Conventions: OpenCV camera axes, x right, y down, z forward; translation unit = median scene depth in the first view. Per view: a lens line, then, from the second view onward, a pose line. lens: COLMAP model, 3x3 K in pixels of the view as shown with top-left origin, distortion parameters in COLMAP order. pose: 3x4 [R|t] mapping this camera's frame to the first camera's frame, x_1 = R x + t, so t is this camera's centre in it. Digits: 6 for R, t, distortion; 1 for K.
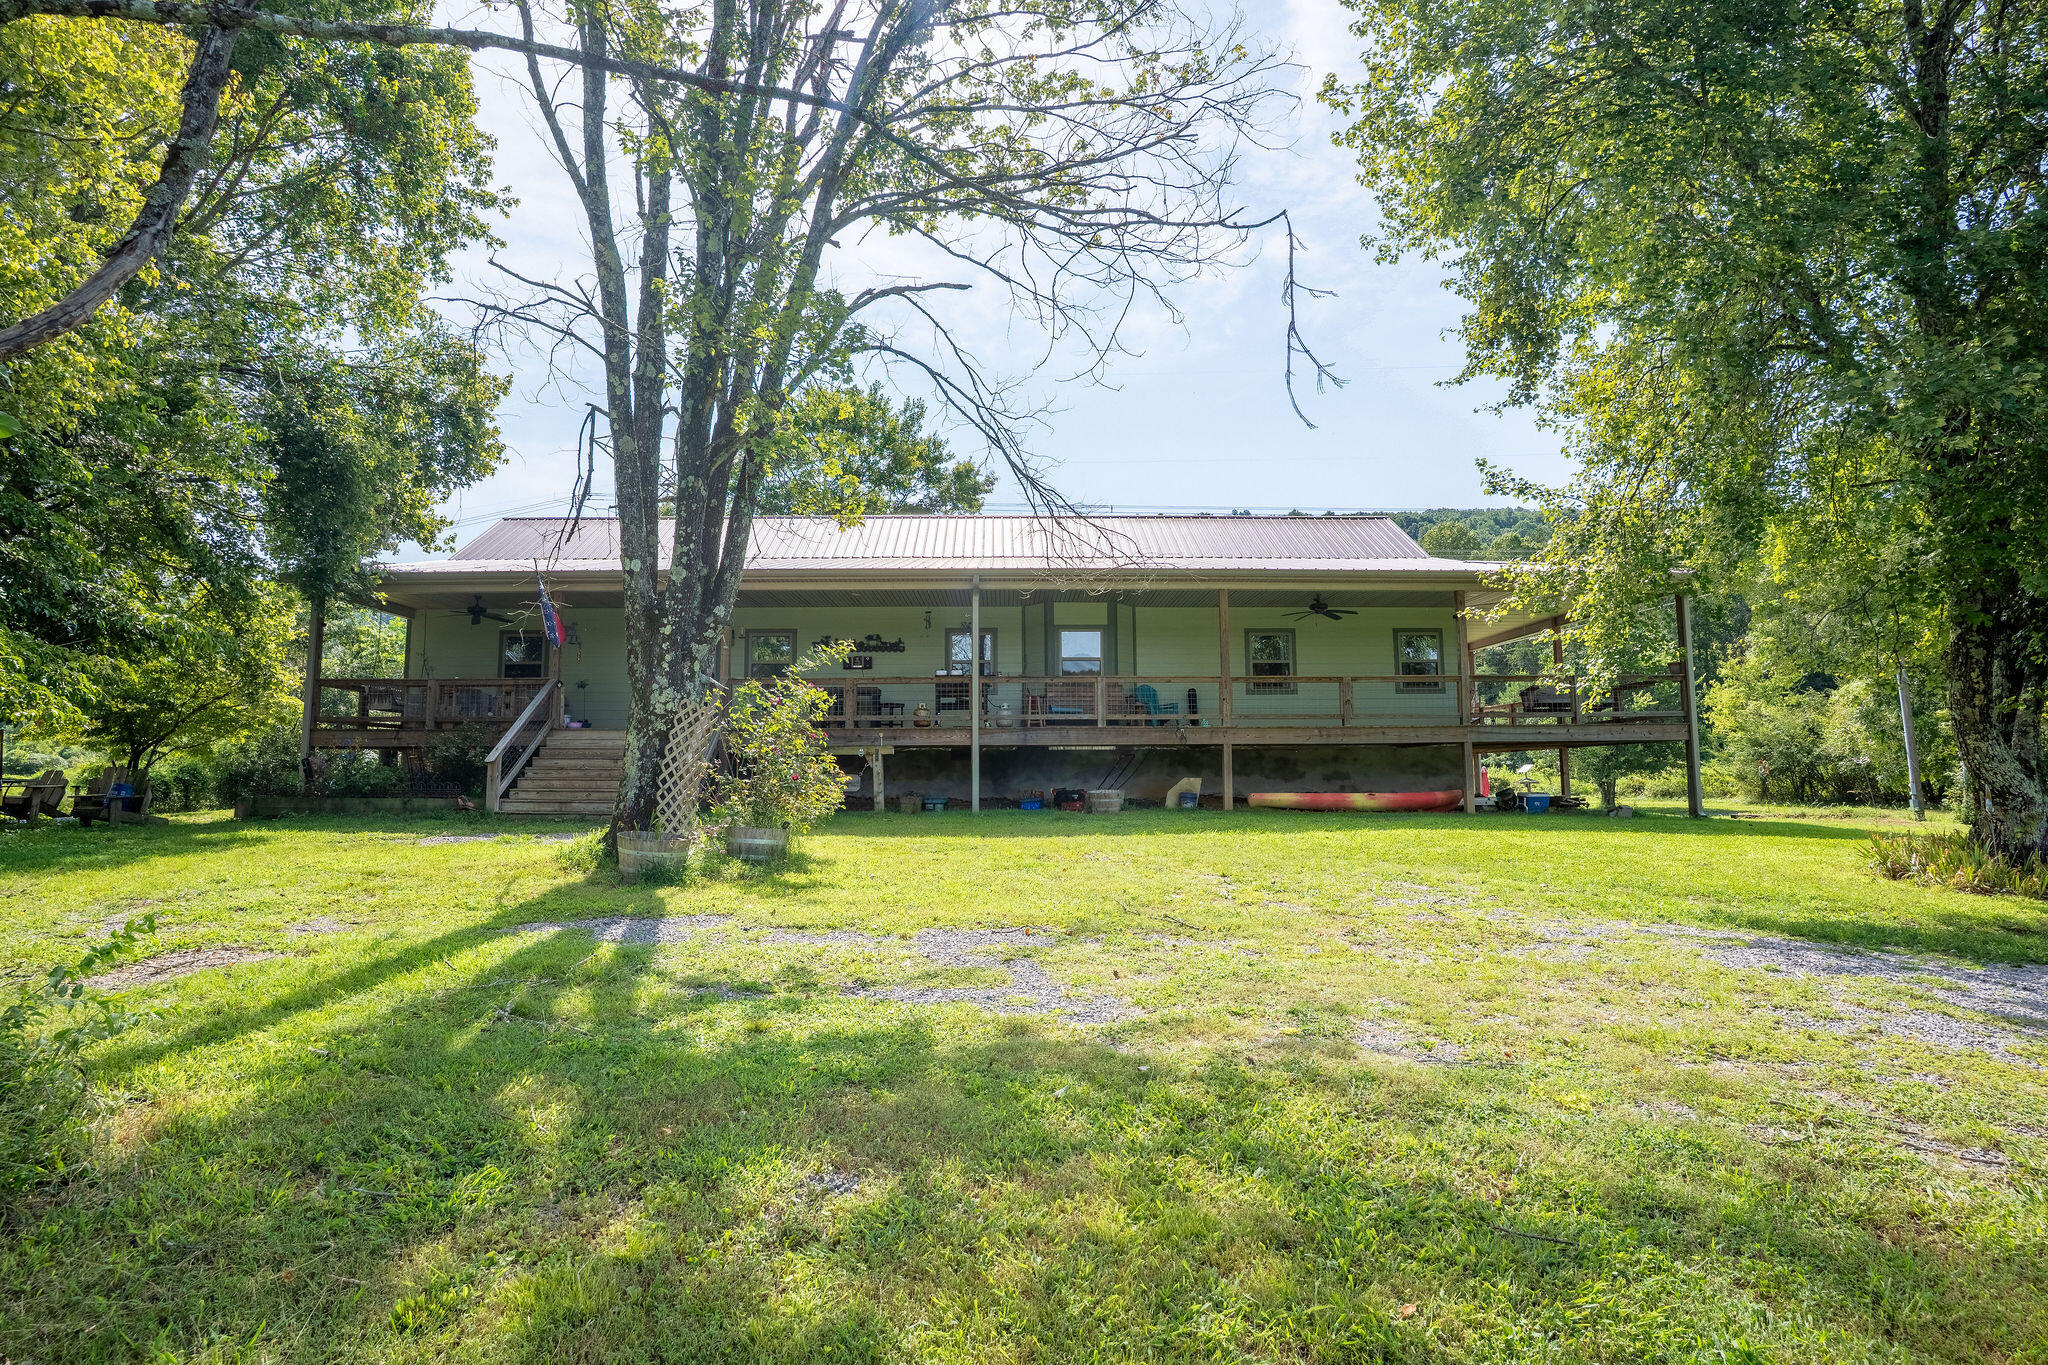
lens RADIAL K [[998.4, 0, 1011.8], [0, 998.4, 674.8], [0, 0, 1]] dist [-0.037502, 0.000325]
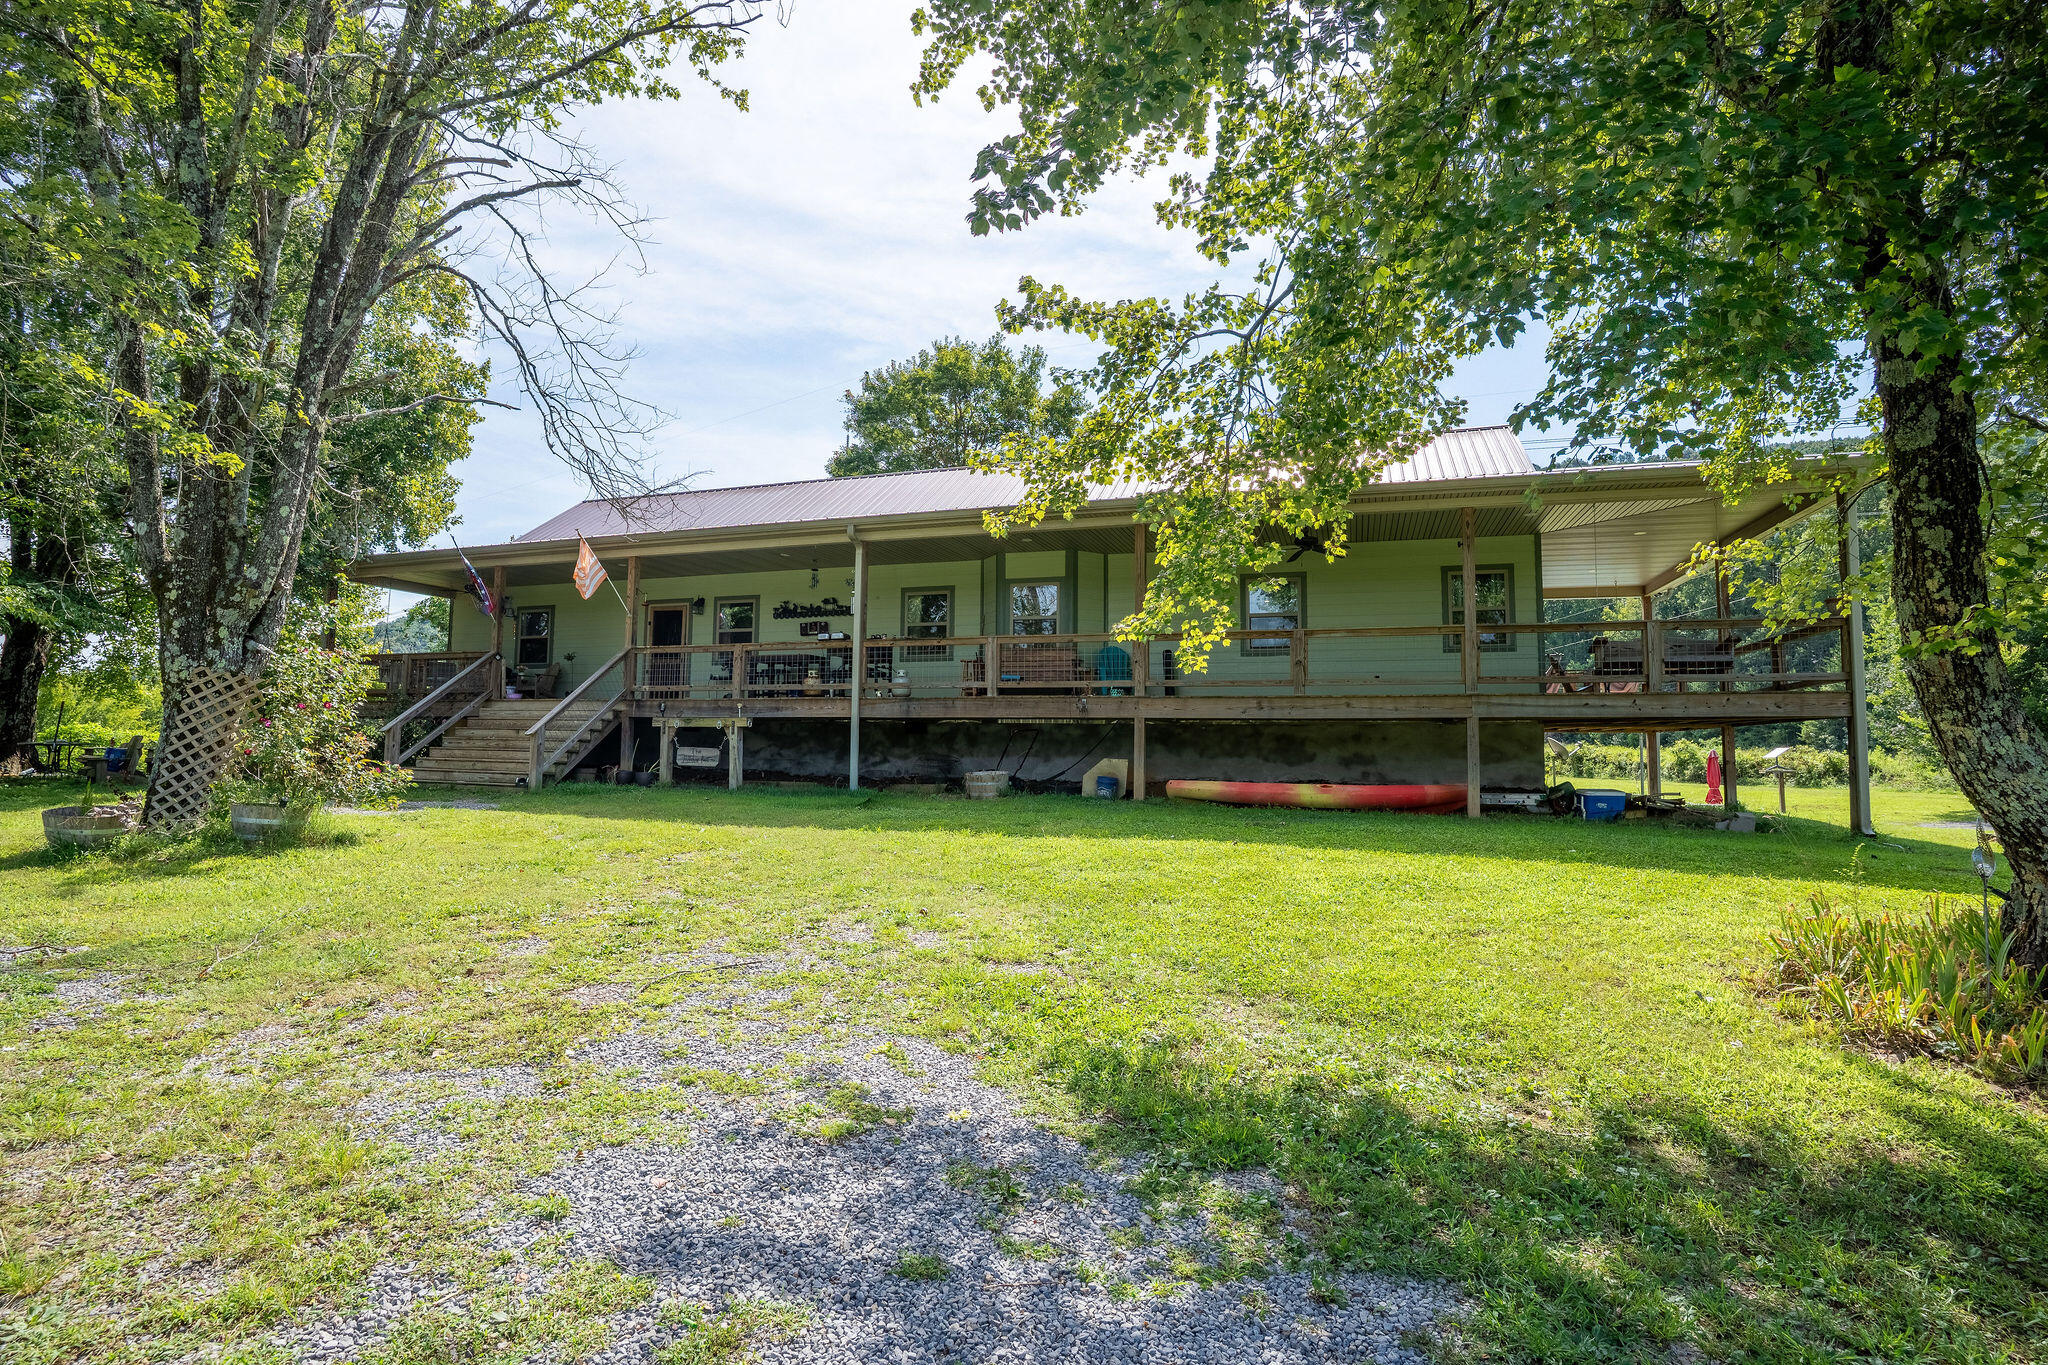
lens RADIAL K [[998.4, 0, 1011.8], [0, 998.4, 674.8], [0, 0, 1]] dist [-0.037502, 0.000325]
pose [[0.939805, -0.009325, -0.341585, 0.394310], [0.019238, 0.999486, 0.025644, 0.012525], [0.341170, -0.030672, 0.939501, 0.214007]]
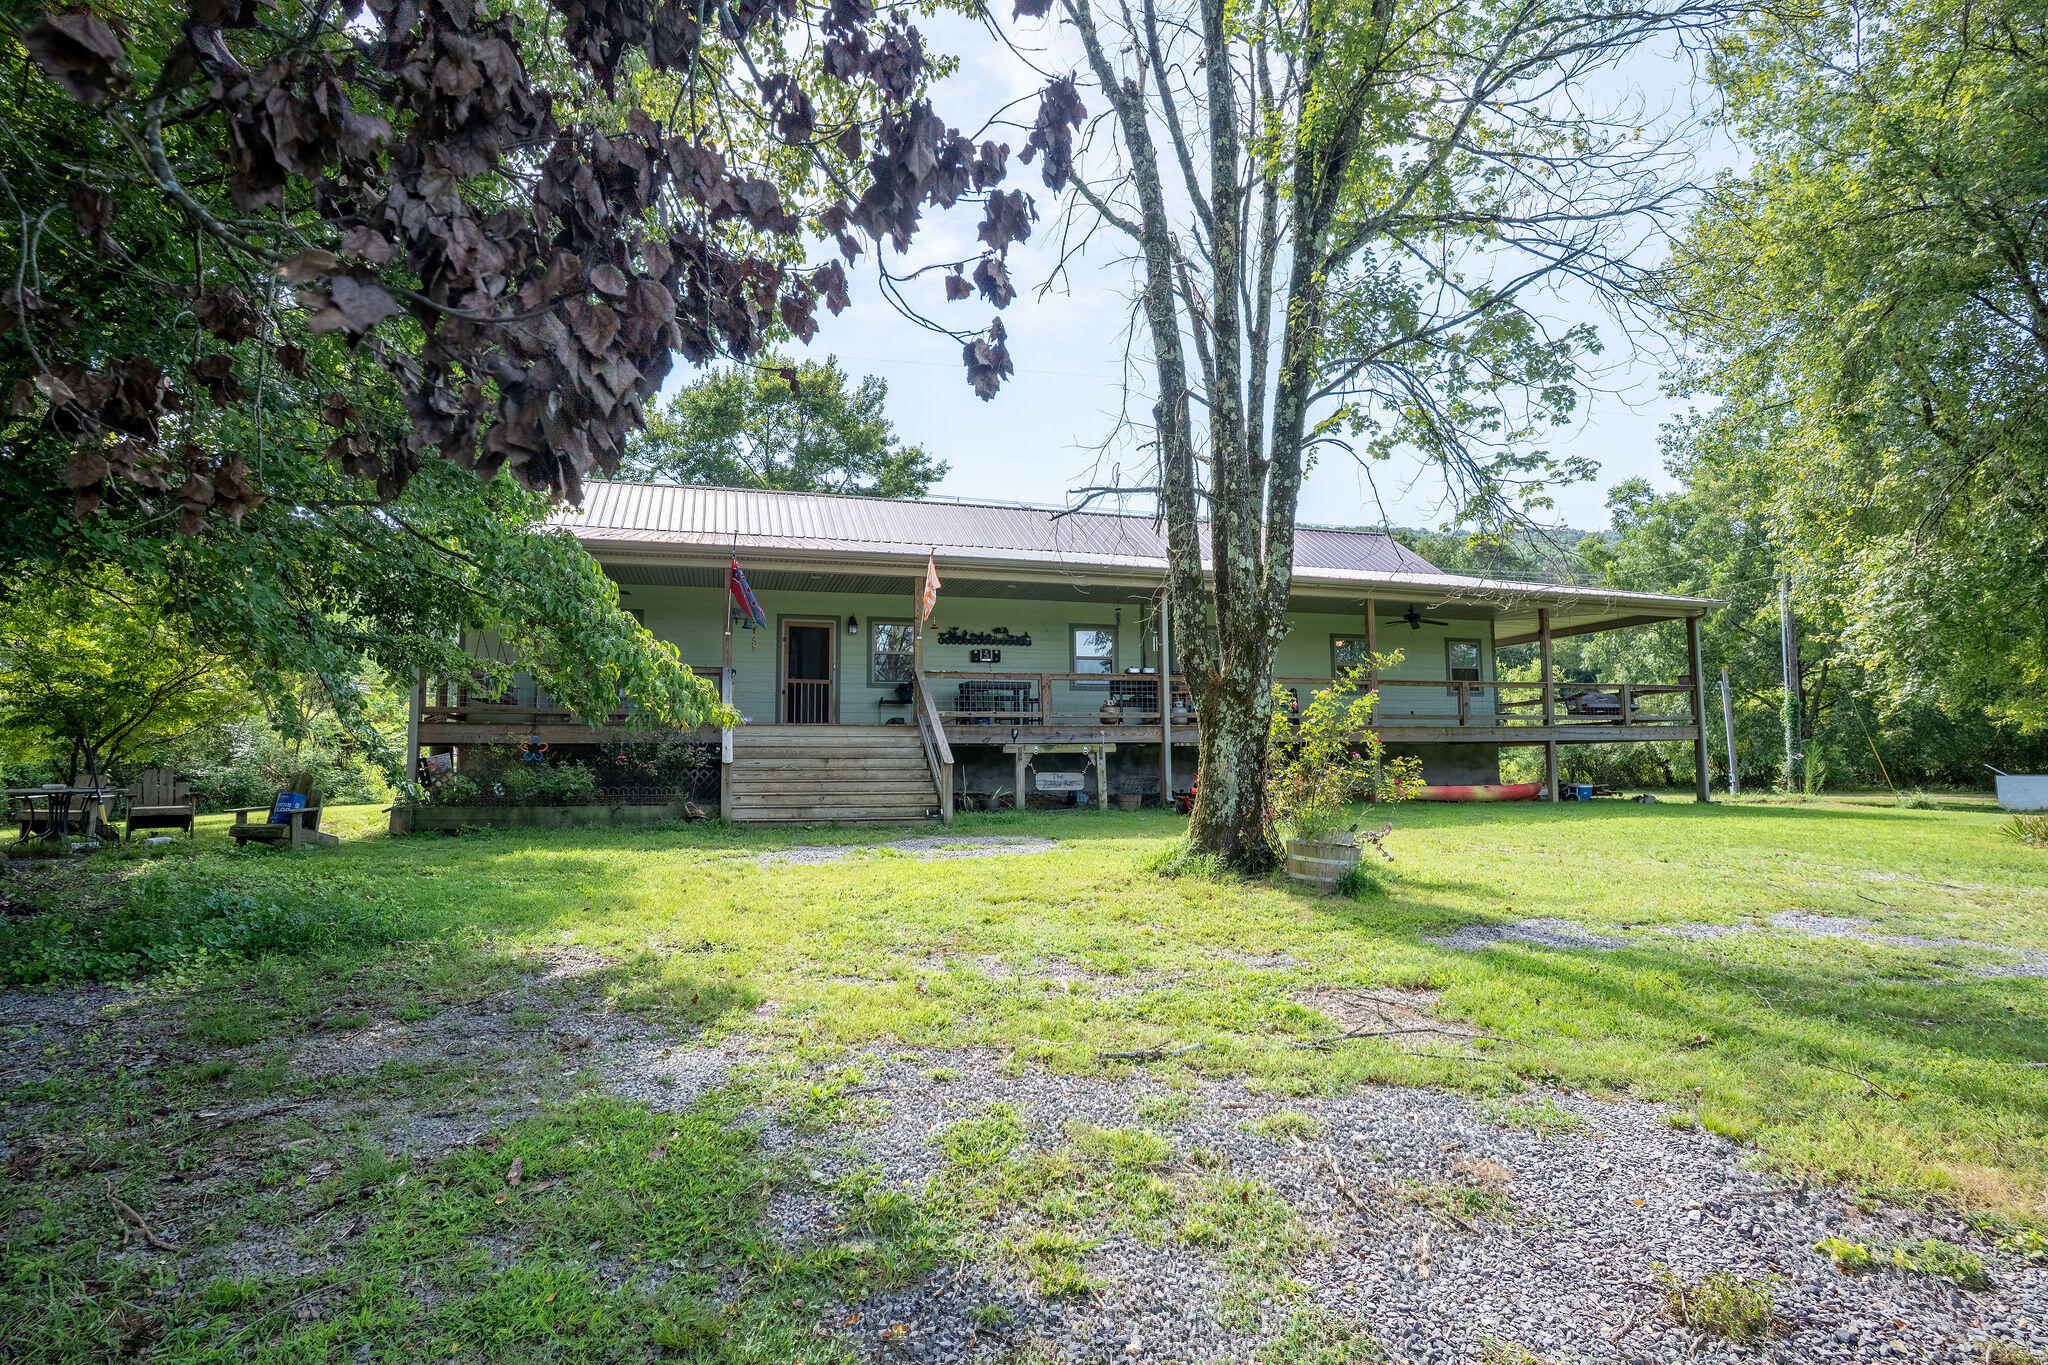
lens RADIAL K [[998.4, 0, 1011.8], [0, 998.4, 674.8], [0, 0, 1]] dist [-0.037502, 0.000325]
pose [[0.960599, 0.020515, 0.277178, -0.464721], [-0.023659, 0.999688, 0.008004, -0.002604], [-0.276928, -0.014247, 0.960785, 0.072458]]
